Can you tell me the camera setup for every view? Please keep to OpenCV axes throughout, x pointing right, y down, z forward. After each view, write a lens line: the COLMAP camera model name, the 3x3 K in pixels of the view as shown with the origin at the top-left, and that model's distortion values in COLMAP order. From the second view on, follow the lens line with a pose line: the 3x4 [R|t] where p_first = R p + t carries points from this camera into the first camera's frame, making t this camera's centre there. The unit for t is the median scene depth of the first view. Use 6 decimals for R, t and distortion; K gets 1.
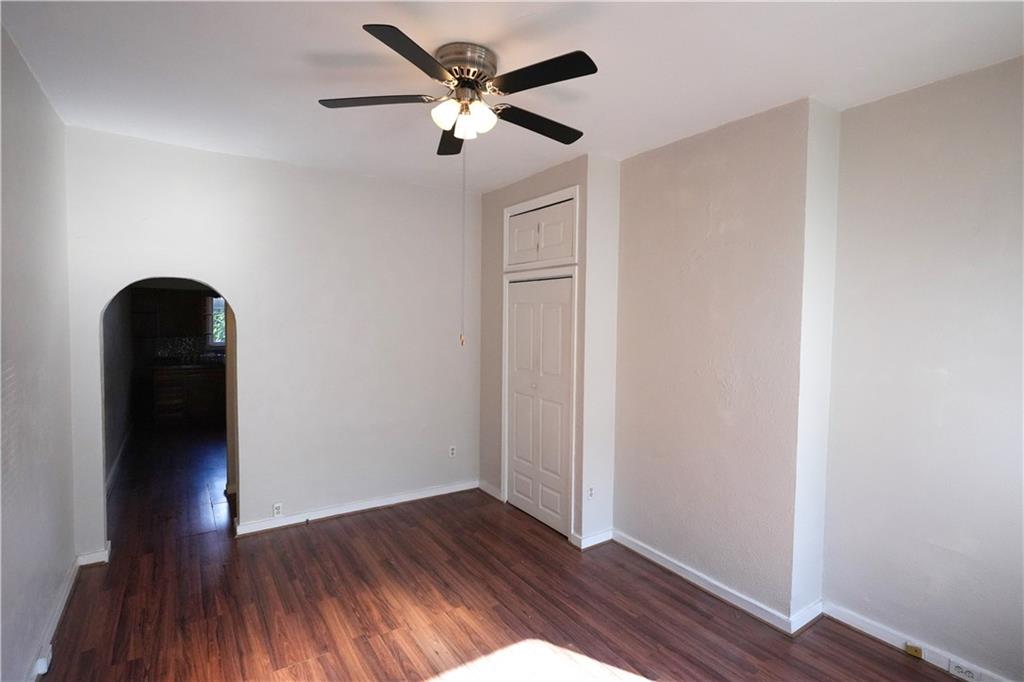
lens RADIAL K [[489.8, 0, 514.1], [0, 489.8, 338.2], [0, 0, 1]] dist [-0.000760, -0.000035]
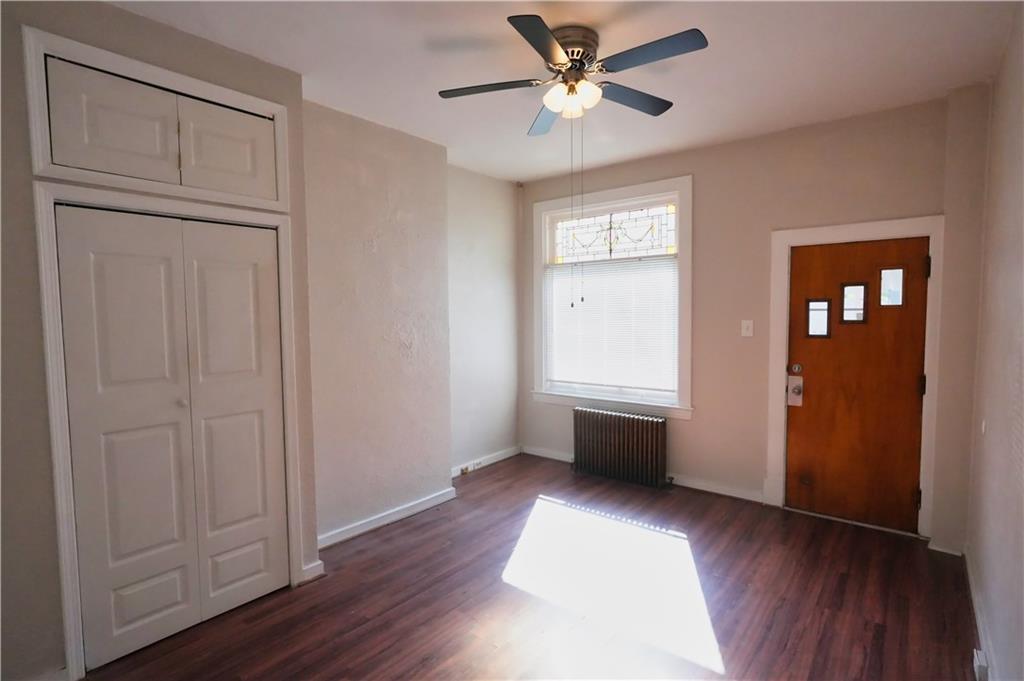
lens RADIAL K [[511.3, 0, 512.0], [0, 511.3, 340.5], [0, 0, 1]] dist [0.000430, 0.001371]
pose [[-0.279693, -0.068439, 0.957647, -0.729491], [0.046988, 0.995285, 0.084853, -0.009302], [-0.958939, 0.068731, -0.275158, 0.905086]]
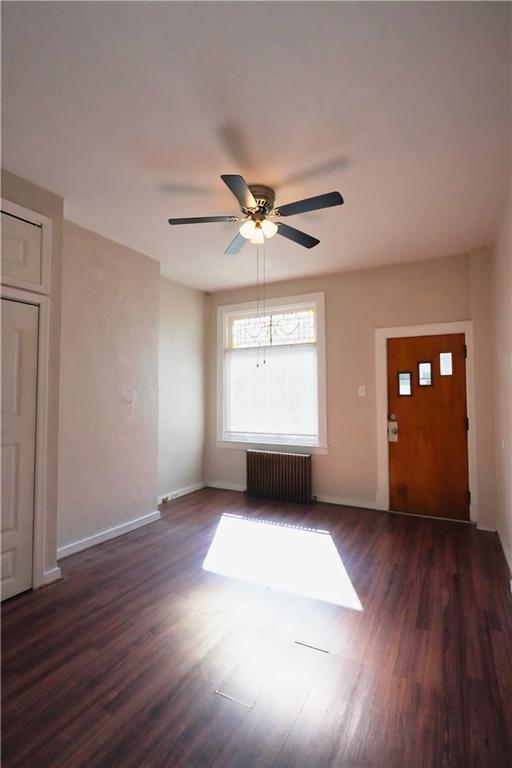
lens RADIAL K [[374.8, 0, 257.5], [0, 374.8, 378.3], [0, 0, 1]] dist [-0.000565, 0.000034]
pose [[-0.459228, 0.026889, 0.887911, -0.746868], [0.036318, 0.999274, -0.011478, 0.041982], [-0.887576, 0.026976, -0.459871, 0.981066]]
